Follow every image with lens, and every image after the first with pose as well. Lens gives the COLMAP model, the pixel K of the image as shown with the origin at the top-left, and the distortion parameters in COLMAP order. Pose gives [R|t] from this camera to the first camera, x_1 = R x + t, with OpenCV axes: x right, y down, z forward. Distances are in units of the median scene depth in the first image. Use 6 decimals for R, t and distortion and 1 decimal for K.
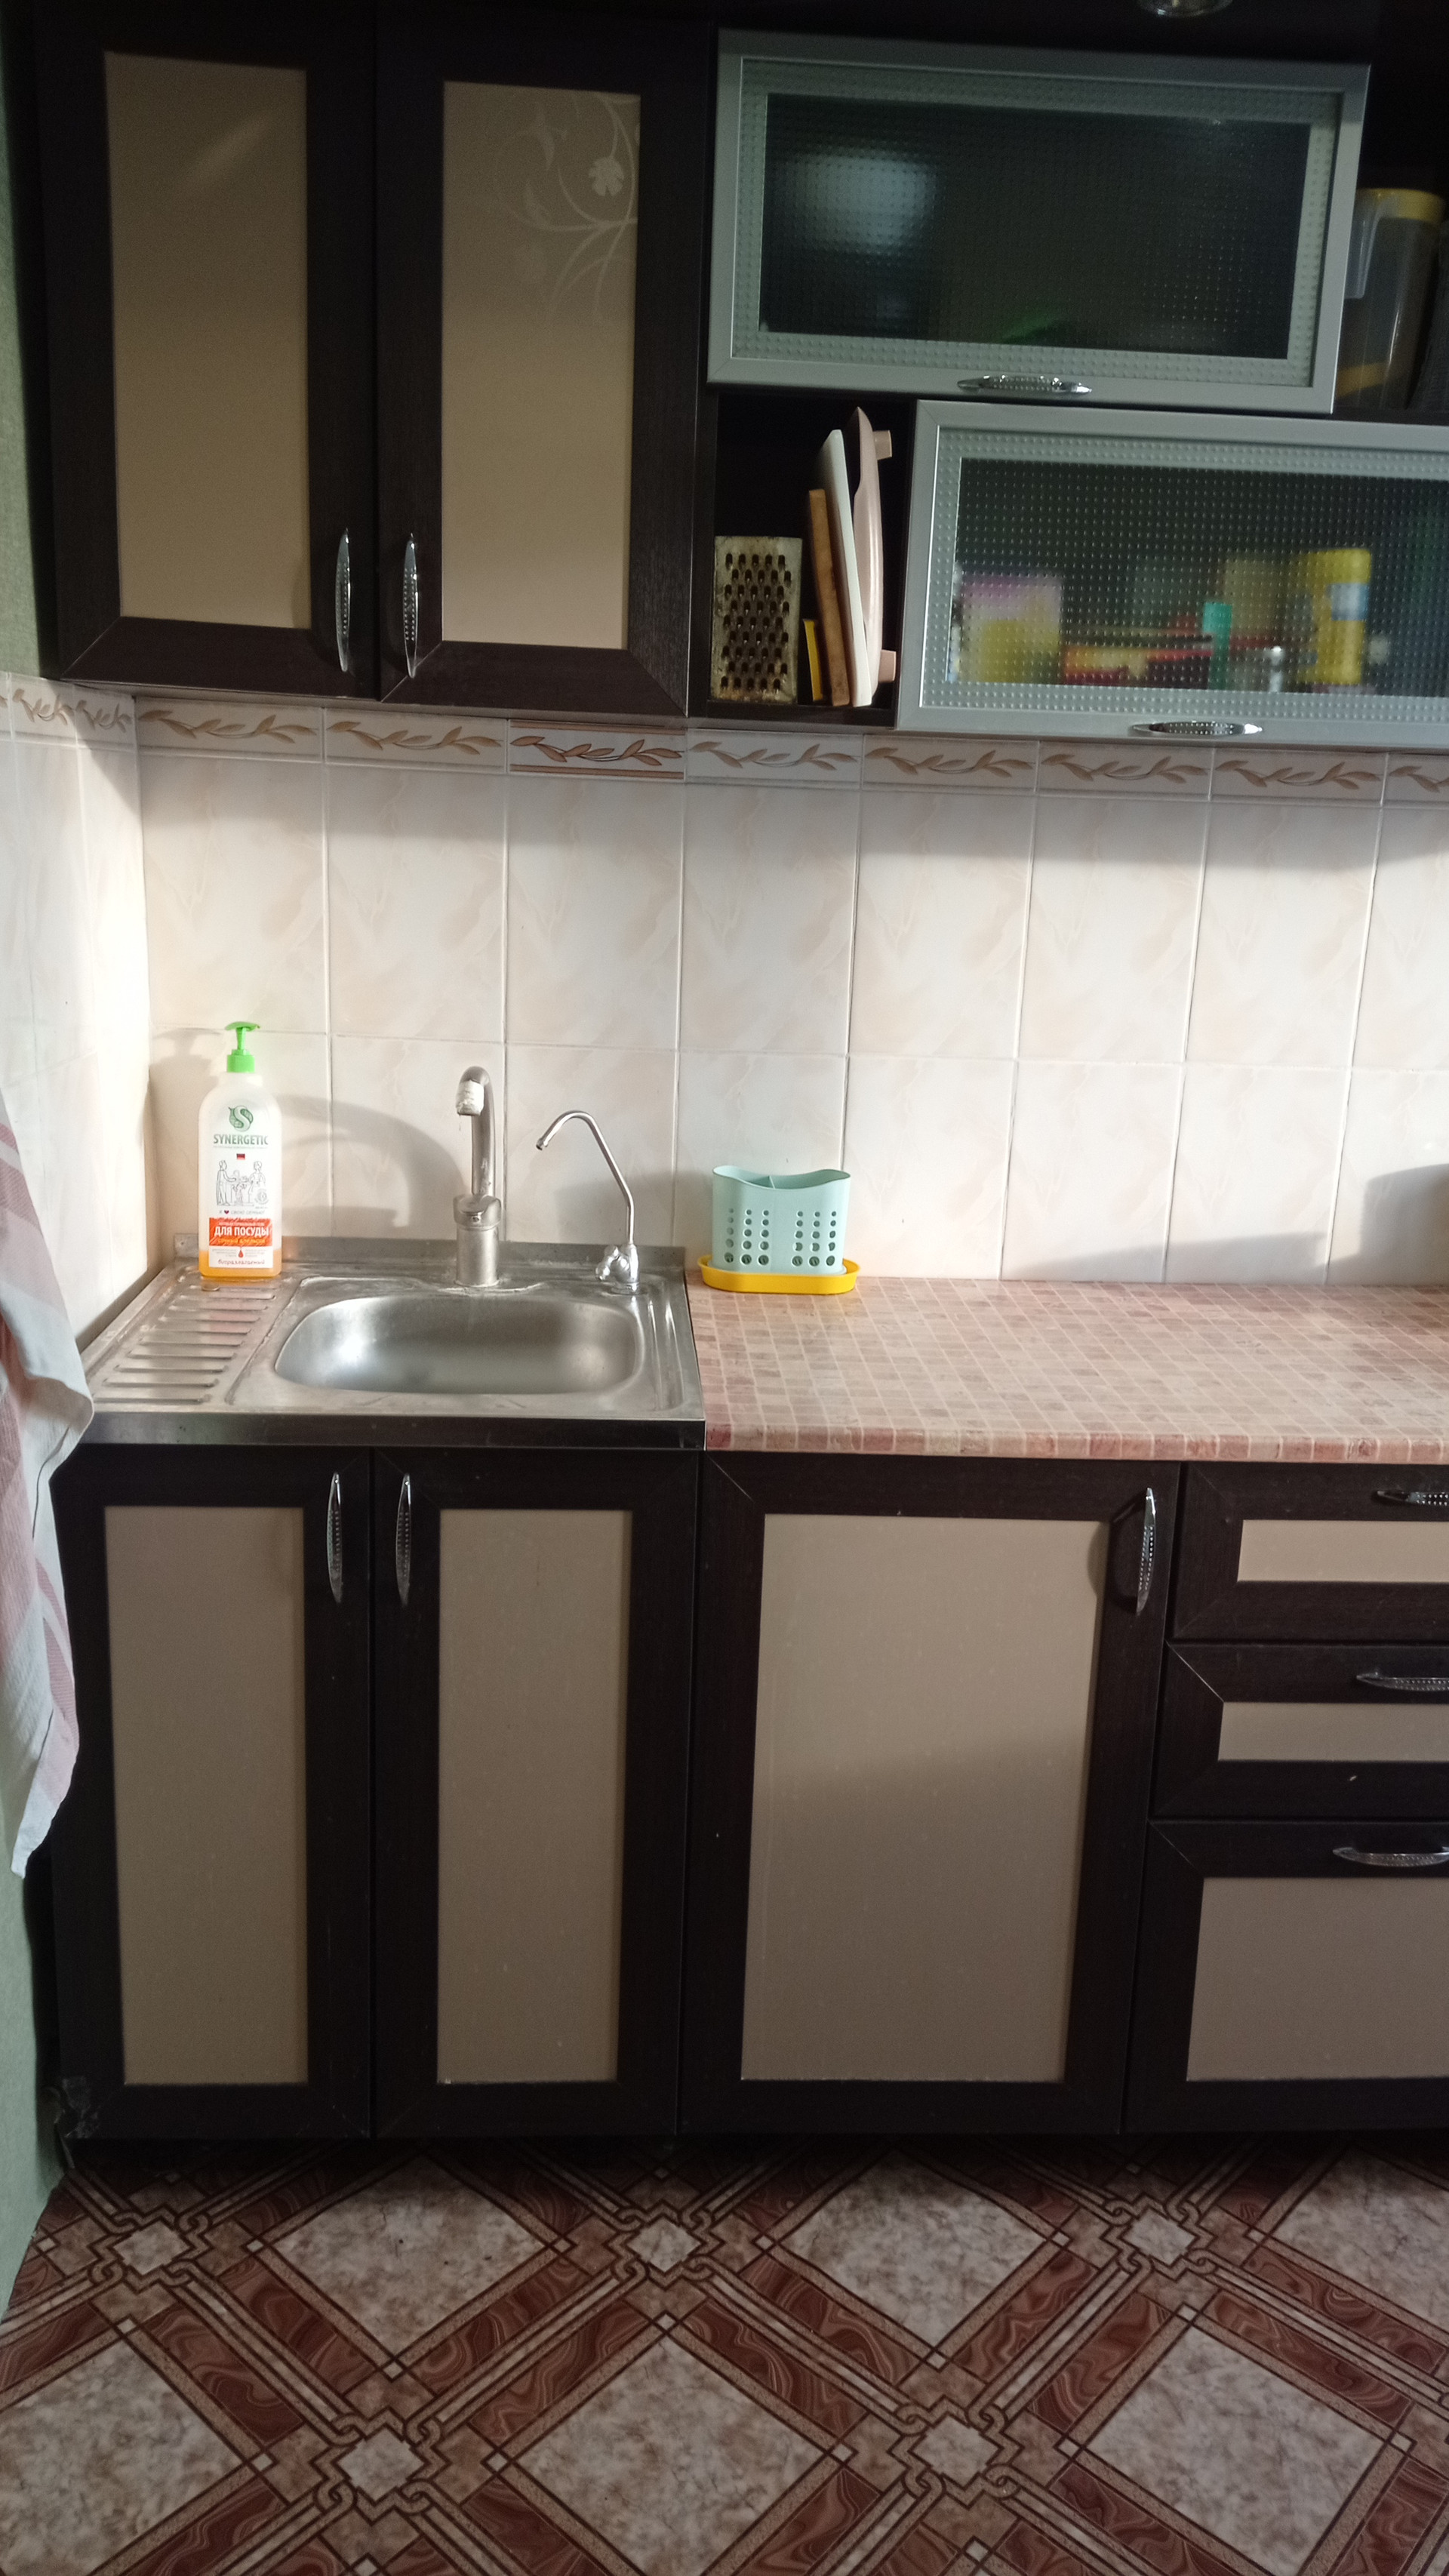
lens RADIAL K [[1931.0, 0, 724.5], [0, 1931.0, 1288.0], [0, 0, 1]] dist [0.116021, -0.191944]
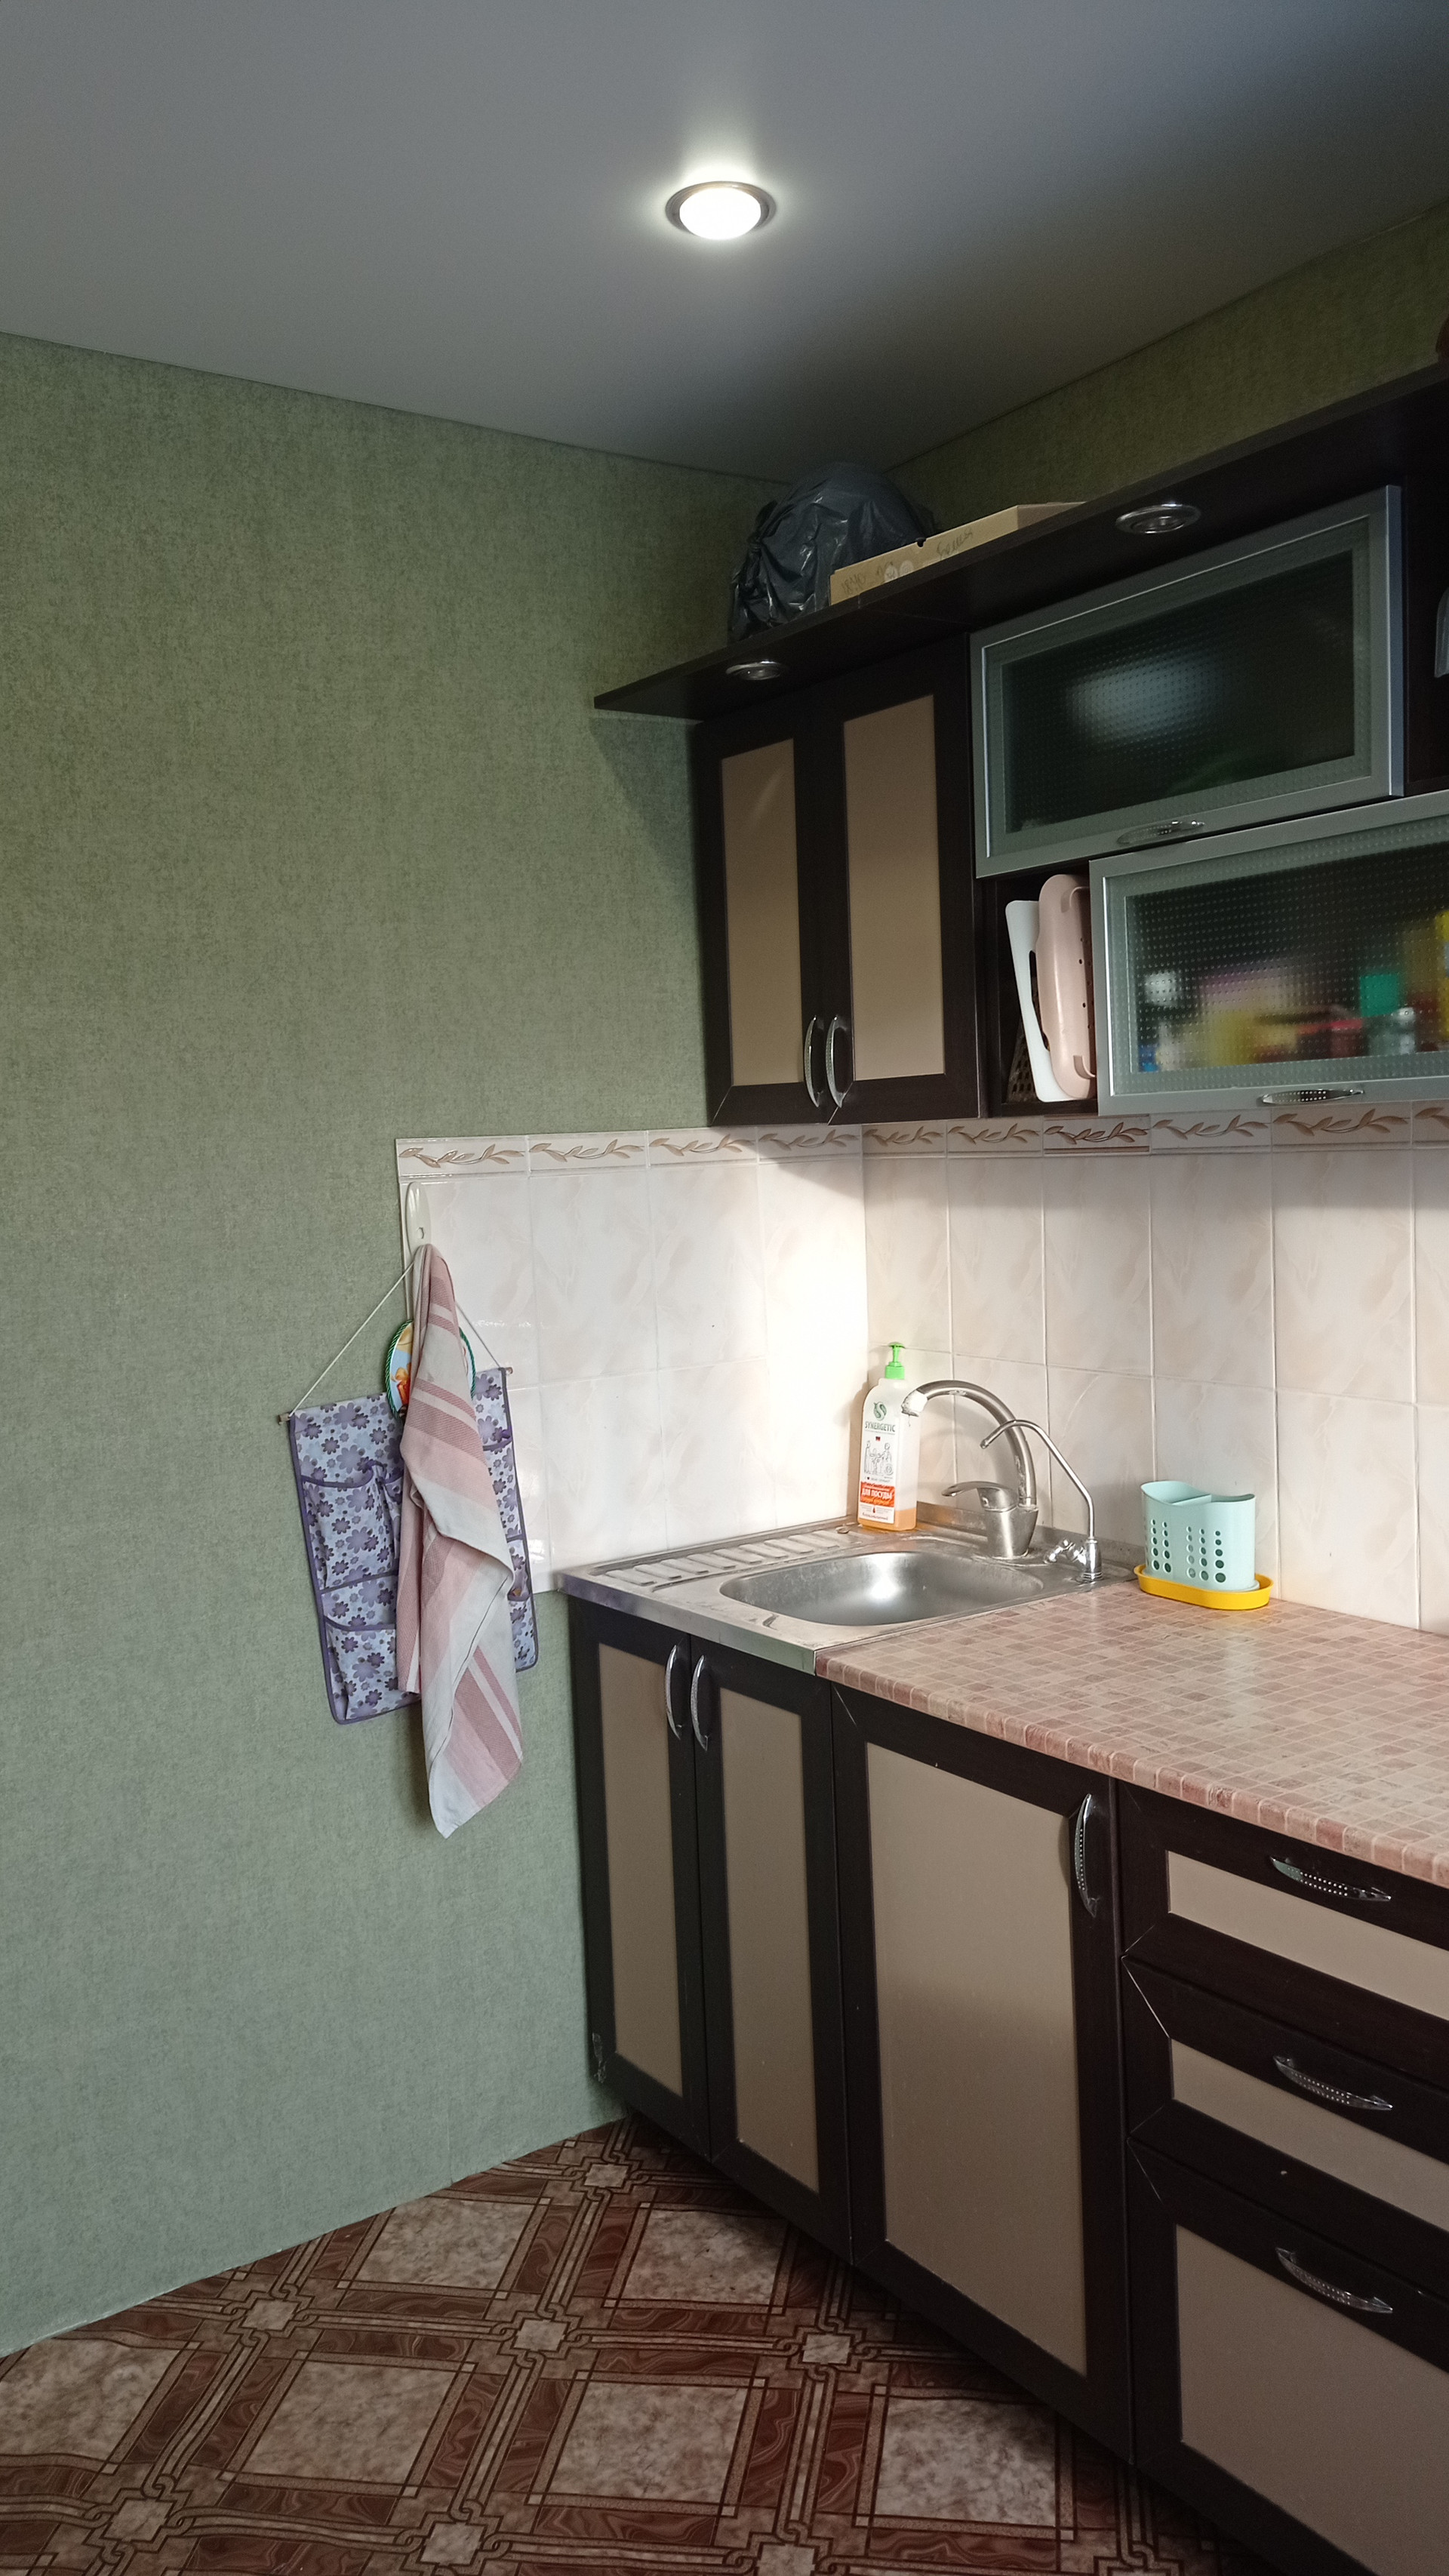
lens RADIAL K [[1943.8, 0, 724.6], [0, 1943.8, 1270.5], [0, 0, 1]] dist [0.113428, -0.192226]
pose [[0.518129, 0.000087, -0.855303, 0.997979], [-0.143691, 0.985796, -0.086945, -0.056786], [0.843146, 0.167947, 0.510782, 0.212963]]
